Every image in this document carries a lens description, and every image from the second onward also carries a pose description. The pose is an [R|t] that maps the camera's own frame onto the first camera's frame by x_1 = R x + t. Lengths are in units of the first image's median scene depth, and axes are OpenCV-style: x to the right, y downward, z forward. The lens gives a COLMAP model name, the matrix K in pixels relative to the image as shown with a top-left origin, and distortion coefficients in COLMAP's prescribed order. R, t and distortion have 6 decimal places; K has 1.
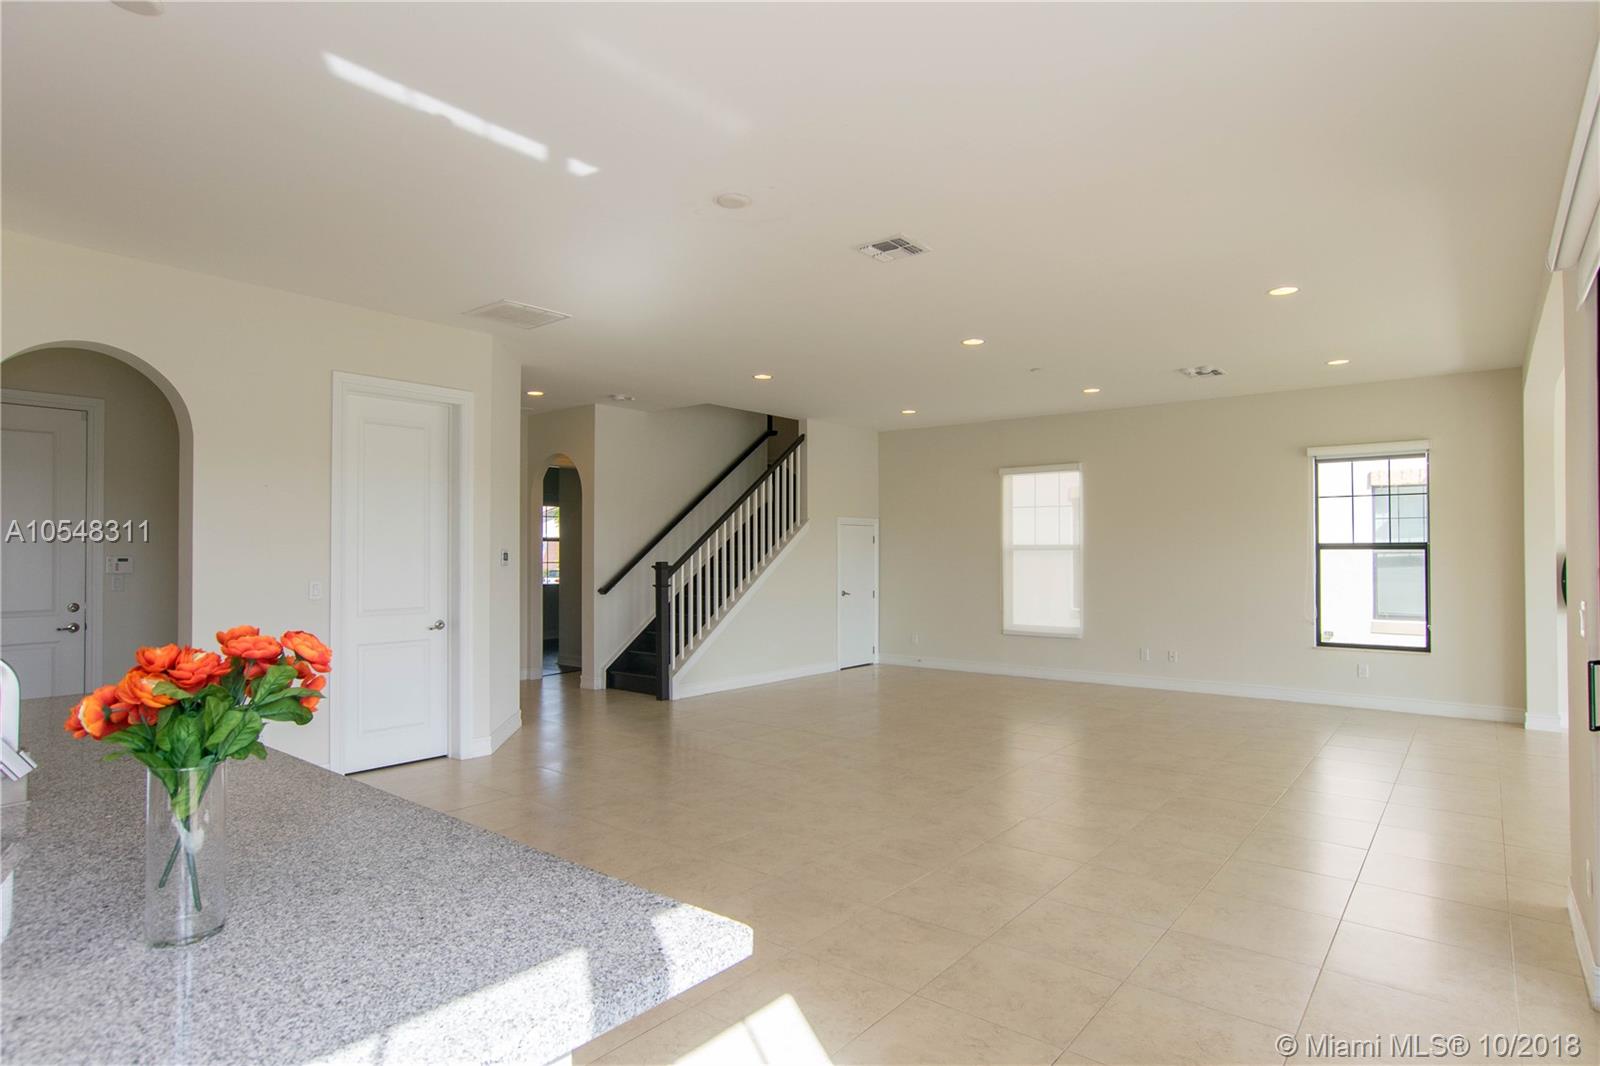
lens RADIAL K [[864.2, 0, 792.8], [0, 864.2, 541.8], [0, 0, 1]] dist [0.001014, 0.000237]
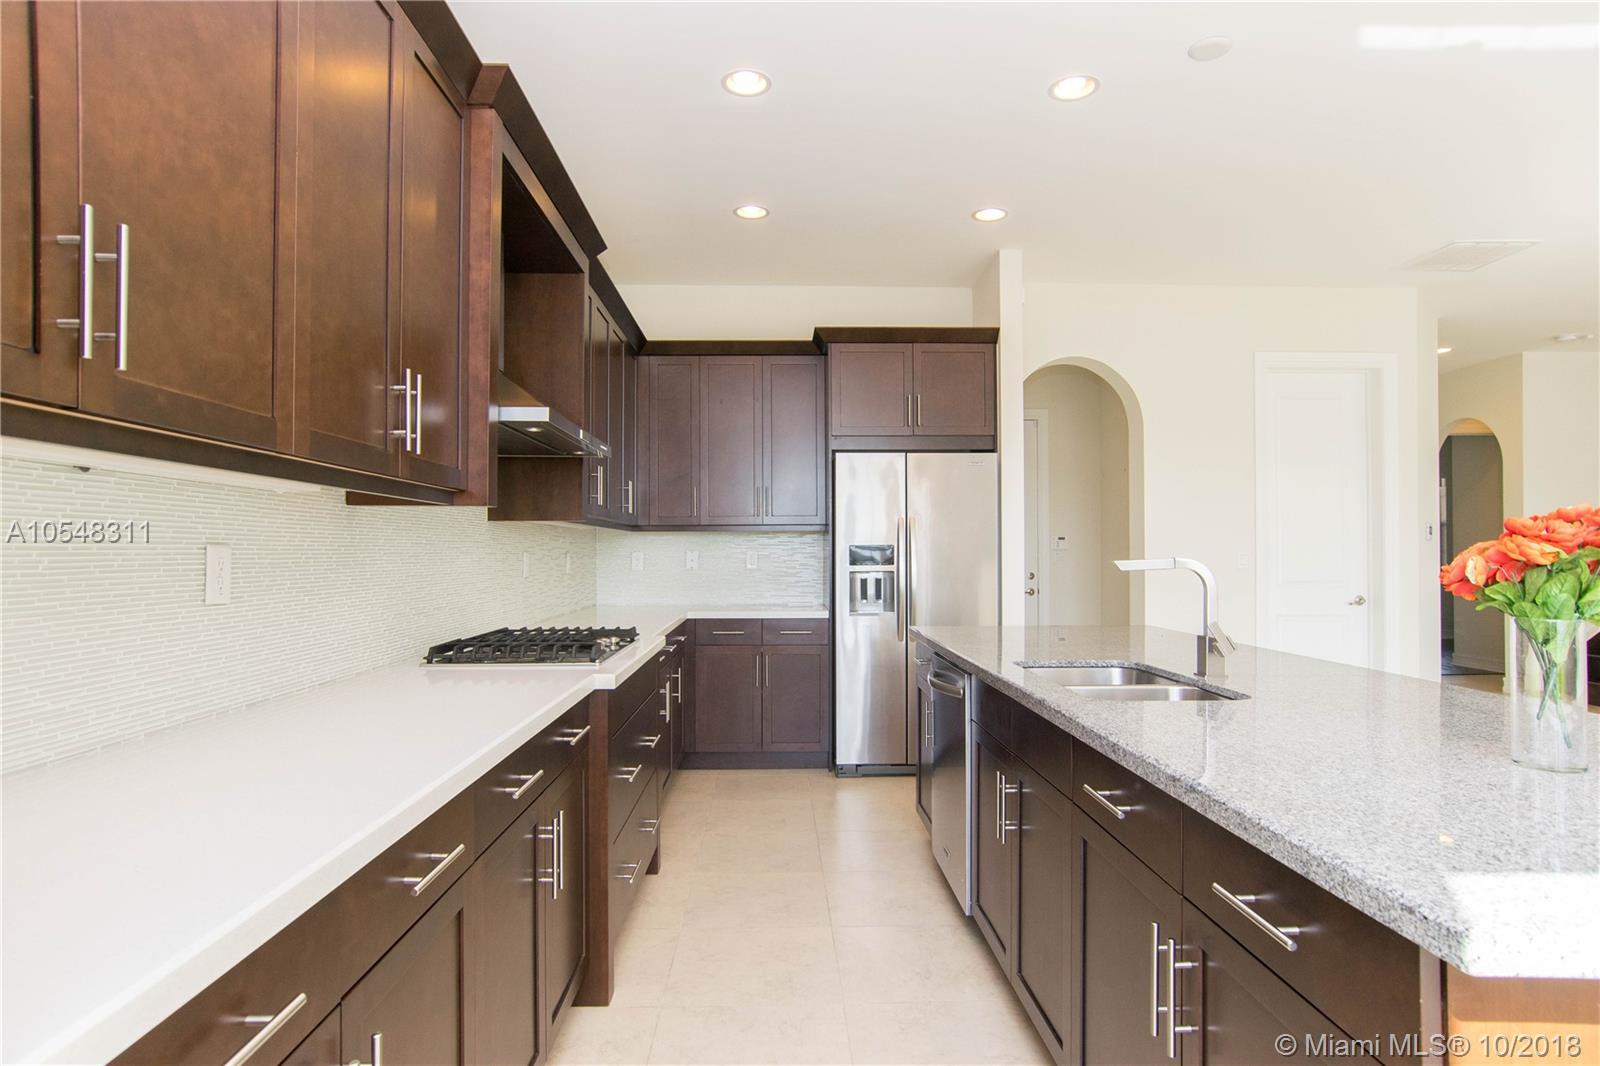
lens RADIAL K [[877.3, 0, 800.0], [0, 877.3, 533.0], [0, 0, 1]] dist [-0.049733, 0.035896]
pose [[0.644821, -0.011091, -0.764253, -0.091353], [0.006454, 0.999938, -0.009066, 0.028672], [0.764306, 0.000914, 0.644853, -0.101089]]
